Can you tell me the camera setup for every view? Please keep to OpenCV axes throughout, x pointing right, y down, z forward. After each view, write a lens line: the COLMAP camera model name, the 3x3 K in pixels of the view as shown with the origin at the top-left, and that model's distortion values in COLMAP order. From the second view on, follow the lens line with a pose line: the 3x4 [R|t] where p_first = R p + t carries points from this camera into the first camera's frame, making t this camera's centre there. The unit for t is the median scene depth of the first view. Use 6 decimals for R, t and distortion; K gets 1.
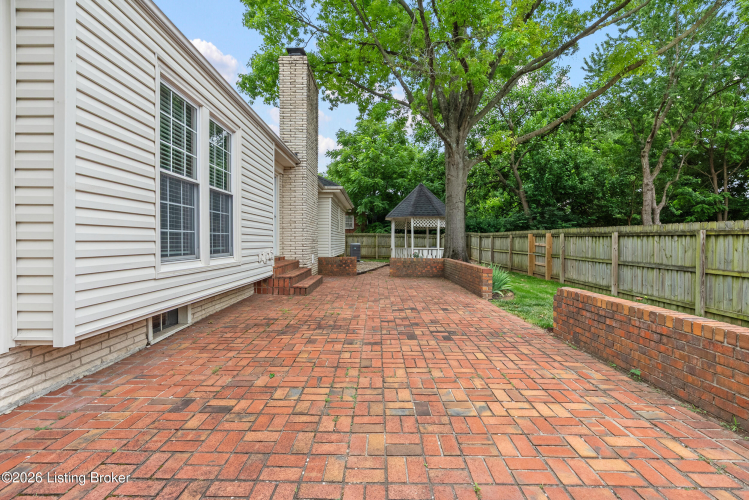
lens RADIAL K [[344.0, 0, 375.3], [0, 344.0, 244.8], [0, 0, 1]] dist [-0.004416, 0.000191]
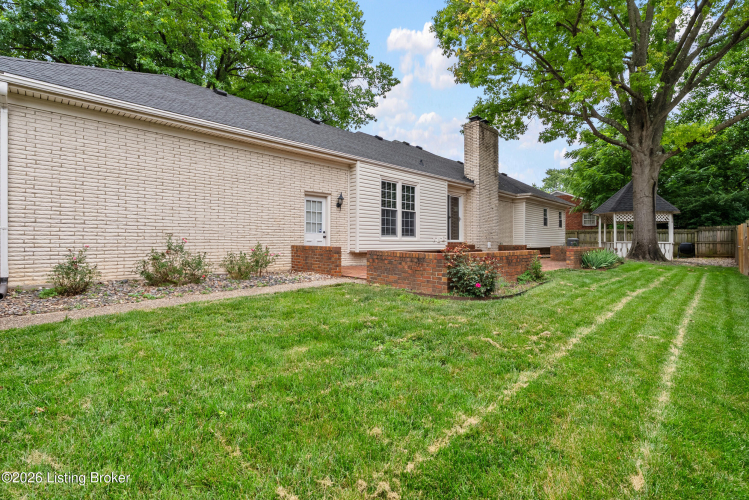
lens RADIAL K [[344.0, 0, 375.3], [0, 344.0, 244.8], [0, 0, 1]] dist [-0.004416, 0.000191]
pose [[0.704138, 0.008840, -0.710008, 0.408337], [-0.012028, 0.999928, 0.000522, 0.032506], [0.709961, 0.008172, 0.704194, -0.332066]]
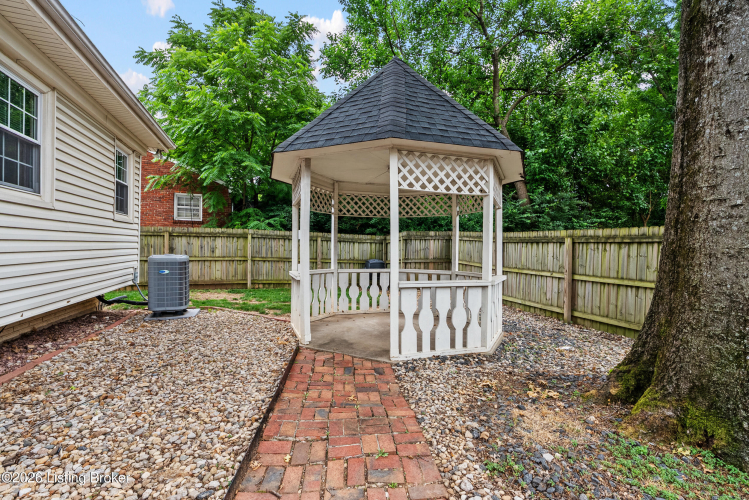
lens RADIAL K [[344.0, 0, 375.3], [0, 344.0, 244.8], [0, 0, 1]] dist [-0.004416, 0.000191]
pose [[0.947311, 0.011238, 0.320118, 0.030135], [-0.007946, 0.999901, -0.011587, -0.018497], [-0.320217, 0.008432, 0.947307, 0.938857]]
